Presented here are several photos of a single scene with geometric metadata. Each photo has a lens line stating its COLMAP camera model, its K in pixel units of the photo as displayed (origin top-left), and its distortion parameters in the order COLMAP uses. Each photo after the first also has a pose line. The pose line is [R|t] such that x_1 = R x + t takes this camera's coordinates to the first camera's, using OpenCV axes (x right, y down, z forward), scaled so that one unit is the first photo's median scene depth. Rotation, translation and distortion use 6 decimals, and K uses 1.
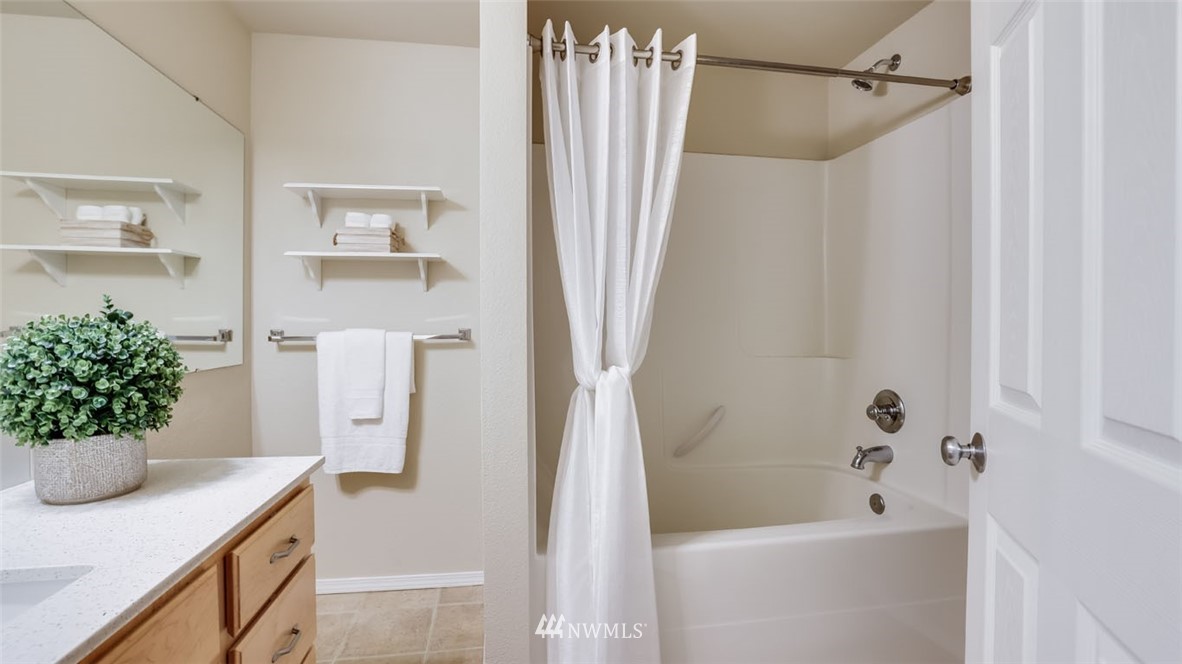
lens RADIAL K [[519.8, 0, 572.6], [0, 519.8, 322.8], [0, 0, 1]] dist [-0.049756, 0.019571]
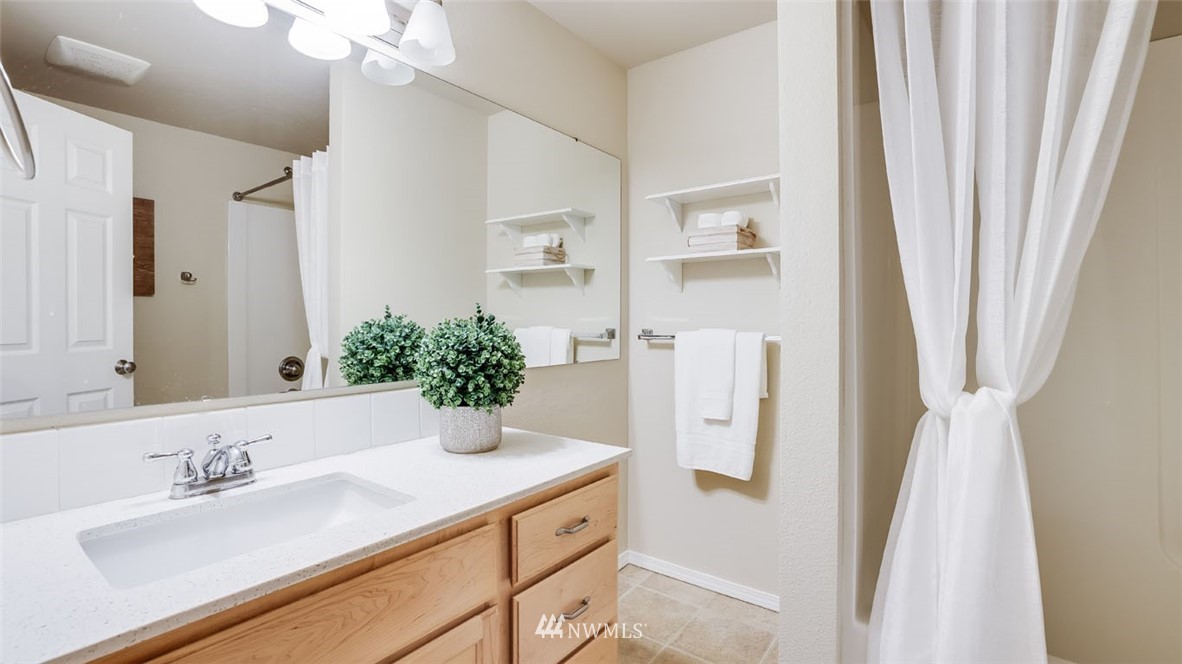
lens RADIAL K [[519.8, 0, 572.6], [0, 519.8, 322.8], [0, 0, 1]] dist [-0.049756, 0.019571]
pose [[0.698295, -0.000054, -0.715810, 0.142957], [0.001743, 0.999997, 0.001624, -0.002495], [0.715808, -0.002382, 0.698293, 0.122069]]
